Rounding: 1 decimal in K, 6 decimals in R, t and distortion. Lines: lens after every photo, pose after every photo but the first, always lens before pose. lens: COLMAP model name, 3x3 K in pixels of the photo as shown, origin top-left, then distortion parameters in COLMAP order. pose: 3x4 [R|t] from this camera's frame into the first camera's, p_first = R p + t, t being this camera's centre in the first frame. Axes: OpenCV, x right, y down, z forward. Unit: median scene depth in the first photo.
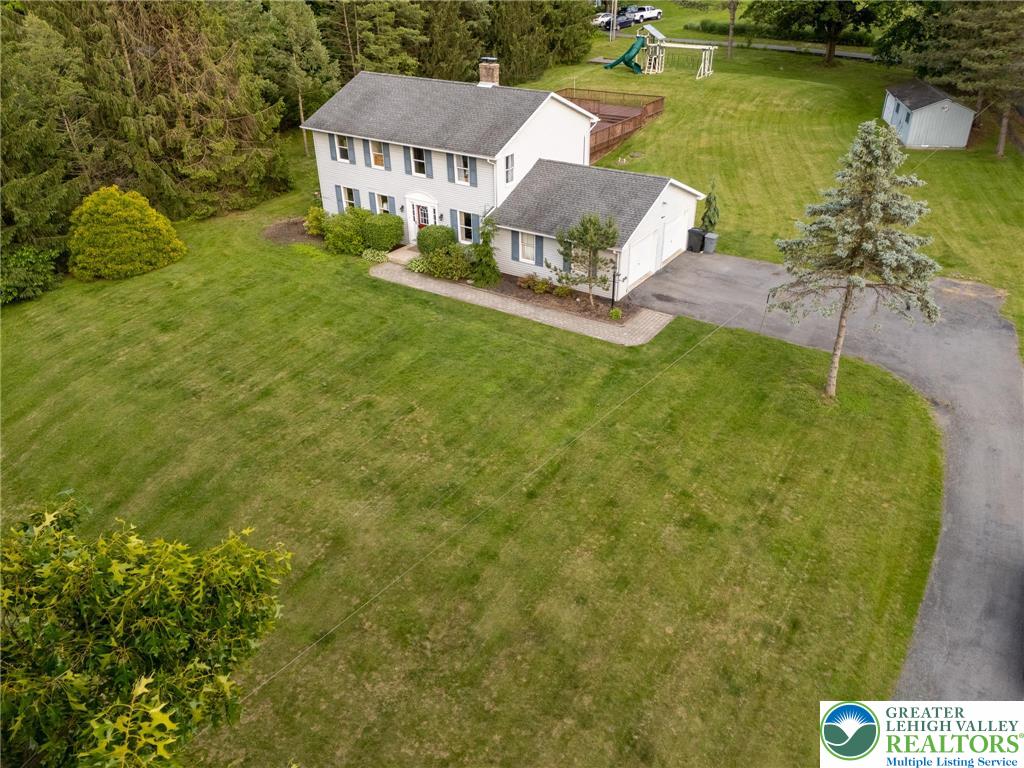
lens RADIAL K [[752.7, 0, 524.4], [0, 752.7, 416.3], [0, 0, 1]] dist [0.044873, 0.001354]
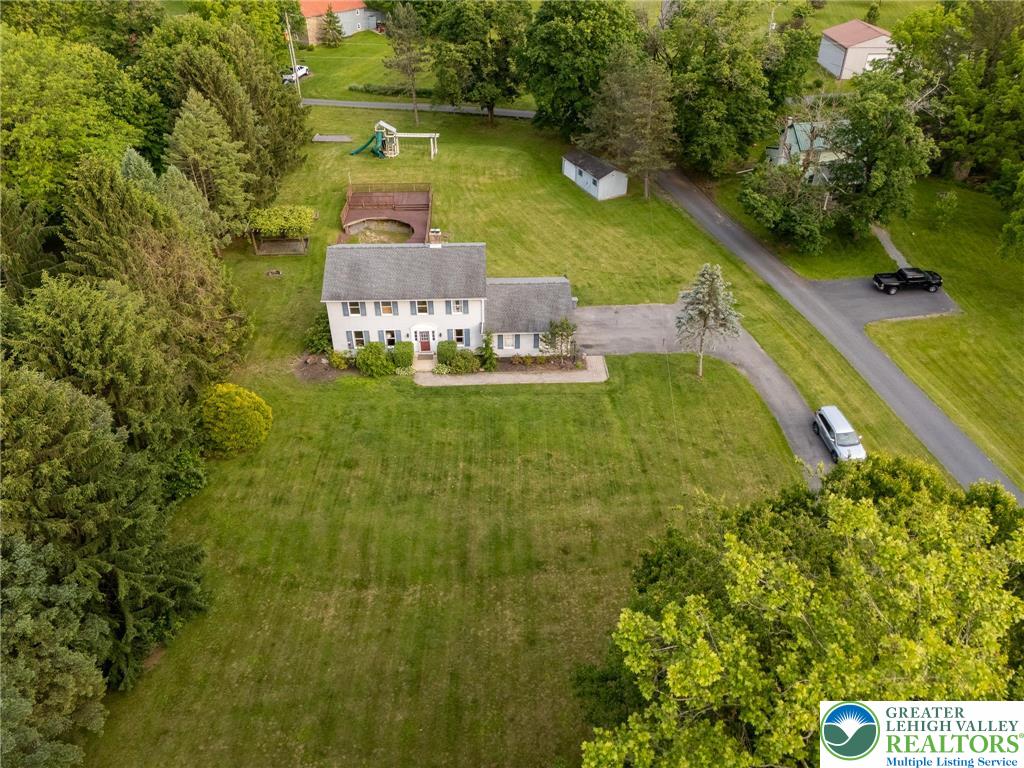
lens RADIAL K [[752.7, 0, 510.9], [0, 752.7, 390.4], [0, 0, 1]] dist [0.044873, 0.001354]
pose [[0.813217, -0.332748, 0.477447, -0.827430], [0.306356, 0.942307, 0.134919, -0.342687], [-0.494796, 0.036550, 0.868240, -0.453954]]
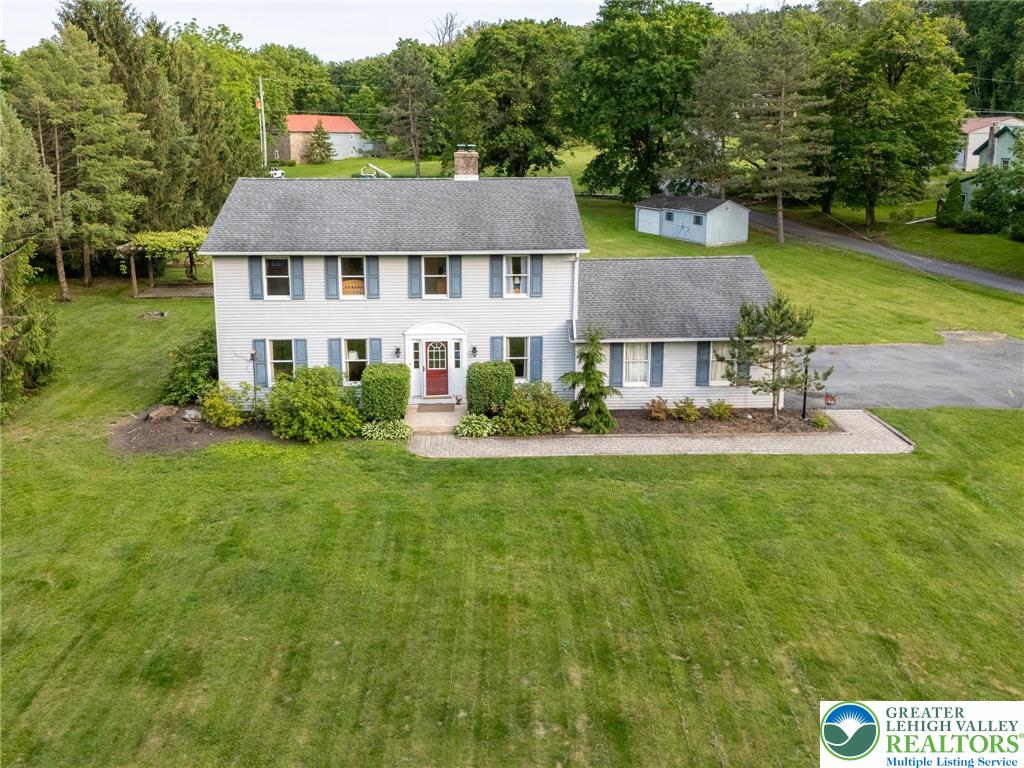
lens RADIAL K [[794.1, 0, 481.8], [0, 794.1, 276.0], [0, 0, 1]] dist [0.048978, -0.024530]
pose [[0.824988, -0.096768, 0.556804, -0.518905], [0.303978, 0.906556, -0.292838, -0.125120], [-0.476436, 0.410844, 0.777313, 0.456034]]
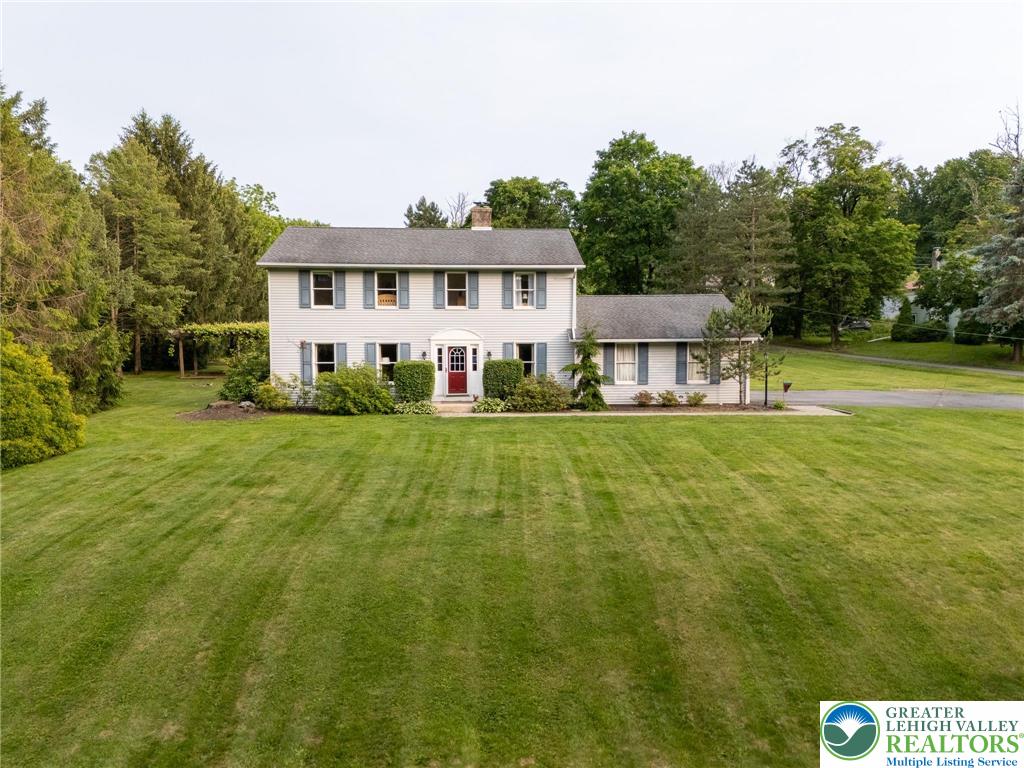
lens RADIAL K [[752.7, 0, 509.3], [0, 752.7, 401.4], [0, 0, 1]] dist [0.044873, 0.001354]
pose [[0.809095, -0.045185, 0.585938, -0.589363], [0.313772, 0.876247, -0.365702, 0.075294], [-0.496902, 0.479739, 0.723145, 0.478387]]
